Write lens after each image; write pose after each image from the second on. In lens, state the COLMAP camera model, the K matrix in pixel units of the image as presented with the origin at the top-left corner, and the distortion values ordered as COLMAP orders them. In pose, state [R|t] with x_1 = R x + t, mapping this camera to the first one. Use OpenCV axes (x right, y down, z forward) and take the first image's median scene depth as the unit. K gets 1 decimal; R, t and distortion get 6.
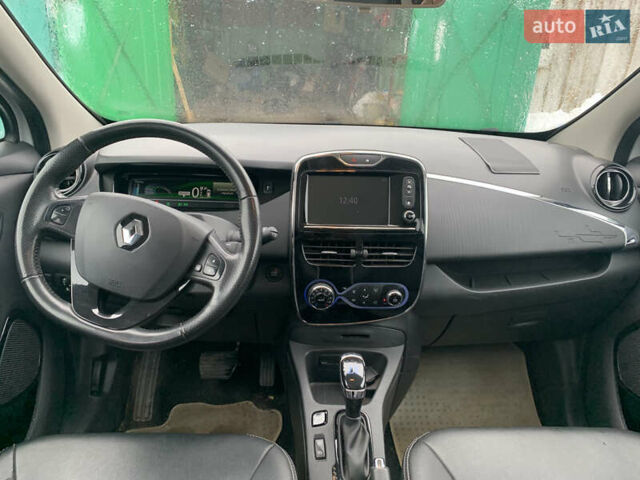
lens RADIAL K [[481.6, 0, 319.8], [0, 481.6, 234.5], [0, 0, 1]] dist [0.010307, -0.003677]
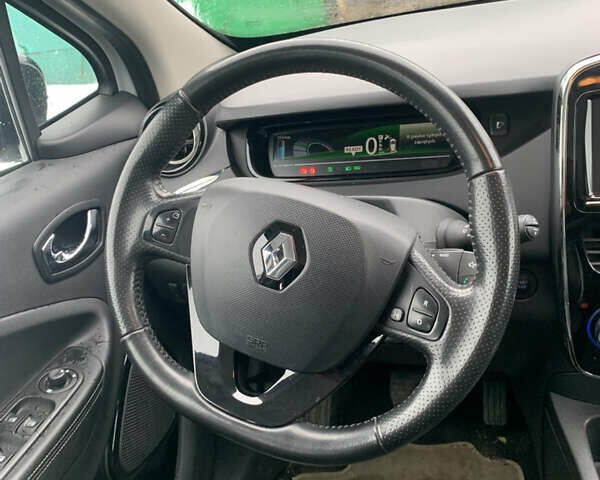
lens RADIAL K [[617.4, 0, 300.0], [0, 617.4, 240.0], [0, 0, 1]] dist [0.087555, -0.022110]
pose [[0.938153, -0.034488, -0.344499, -0.090037], [0.081958, 0.988867, 0.124194, -0.085382], [0.336381, -0.144747, 0.930535, 0.264353]]
